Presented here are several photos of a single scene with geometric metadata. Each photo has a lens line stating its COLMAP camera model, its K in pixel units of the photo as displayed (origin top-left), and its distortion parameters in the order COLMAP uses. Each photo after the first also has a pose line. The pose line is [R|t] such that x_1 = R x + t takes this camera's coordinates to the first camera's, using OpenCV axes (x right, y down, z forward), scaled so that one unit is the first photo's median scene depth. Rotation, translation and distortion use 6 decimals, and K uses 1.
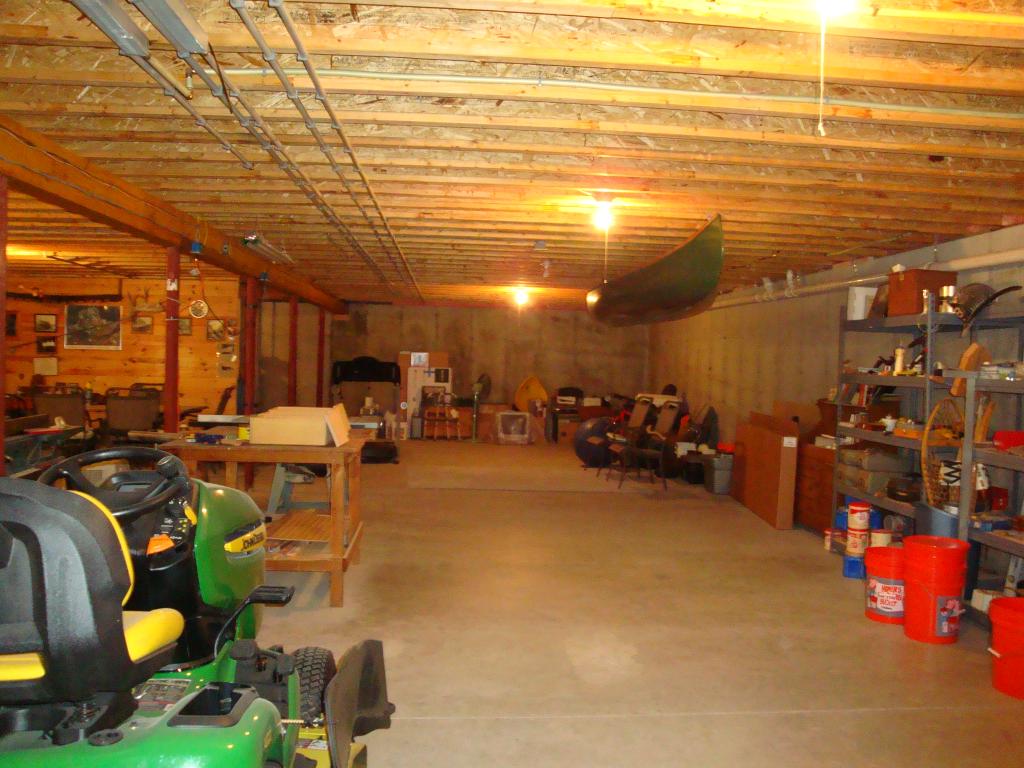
lens RADIAL K [[863.3, 0, 514.6], [0, 863.3, 386.1], [0, 0, 1]] dist [-0.094064, 0.070664]
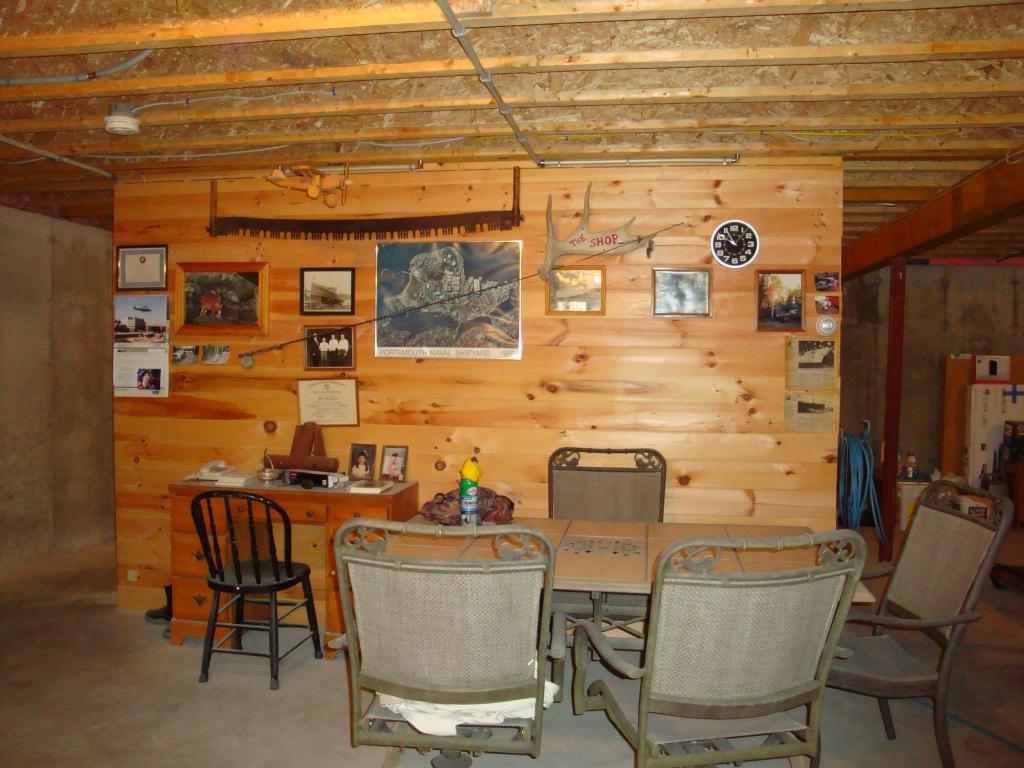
lens RADIAL K [[863.3, 0, 511.1], [0, 863.3, 384.5], [0, 0, 1]] dist [-0.094064, 0.070664]
pose [[0.976255, -0.003651, -0.216593, -0.385616], [0.003689, 0.999993, -0.000225, -0.031207], [0.216592, -0.000579, 0.976262, 0.629142]]
